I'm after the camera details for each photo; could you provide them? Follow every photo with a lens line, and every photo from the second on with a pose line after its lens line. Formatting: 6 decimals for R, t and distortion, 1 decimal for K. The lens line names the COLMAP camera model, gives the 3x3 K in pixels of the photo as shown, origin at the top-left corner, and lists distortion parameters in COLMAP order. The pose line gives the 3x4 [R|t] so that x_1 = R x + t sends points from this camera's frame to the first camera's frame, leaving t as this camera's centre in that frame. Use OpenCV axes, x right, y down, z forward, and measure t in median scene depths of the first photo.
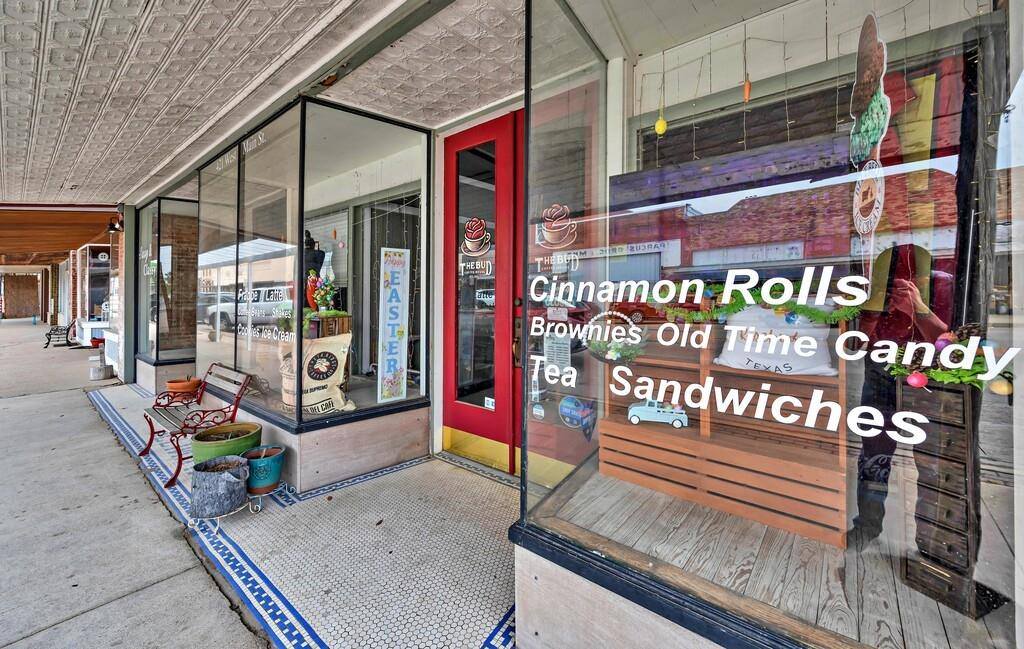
lens RADIAL K [[411.8, 0, 473.4], [0, 411.8, 291.5], [0, 0, 1]] dist [0.009916, 0.000019]
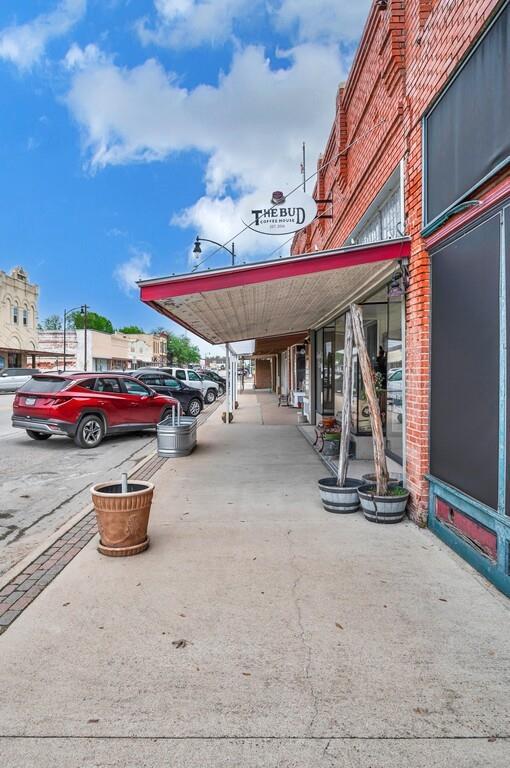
lens RADIAL K [[491.9, 0, 249.6], [0, 491.9, 383.2], [0, 0, 1]] dist [-0.006066, 0.001901]
pose [[0.667572, 0.015497, -0.744384, 0.614772], [0.011614, 0.999445, 0.031222, -0.040800], [0.744455, -0.029488, 0.667021, -0.672866]]
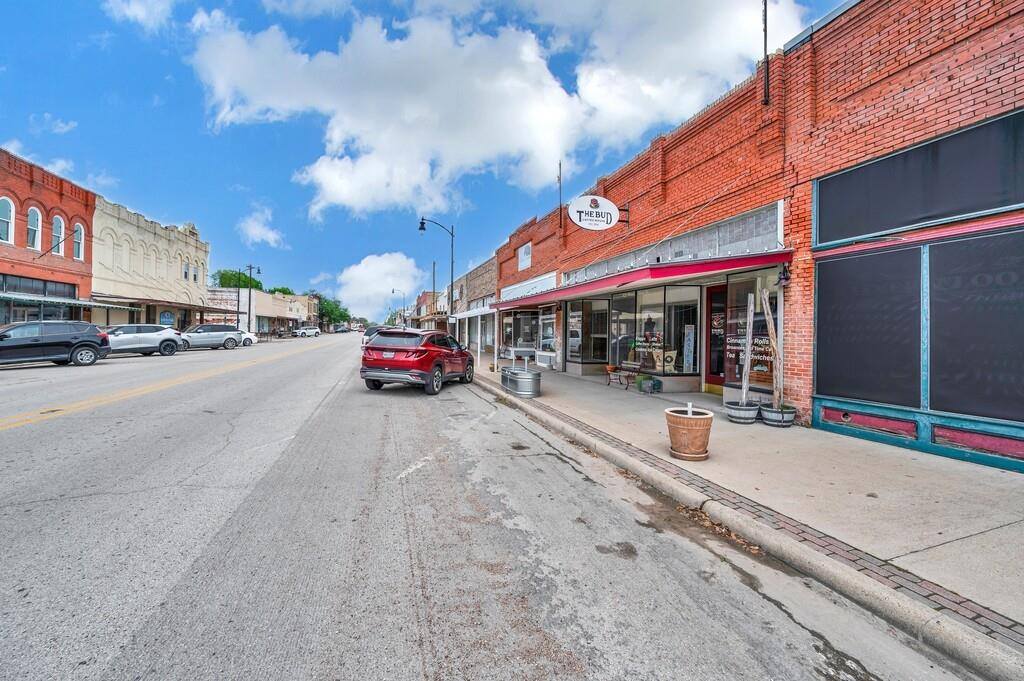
lens RADIAL K [[396.9, 0, 522.9], [0, 396.9, 332.7], [0, 0, 1]] dist [-0.001906, 0.000095]
pose [[0.885030, 0.009098, -0.465446, 0.051044], [-0.004581, 0.999931, 0.010834, -0.038255], [0.465512, -0.007456, 0.885010, -1.197573]]
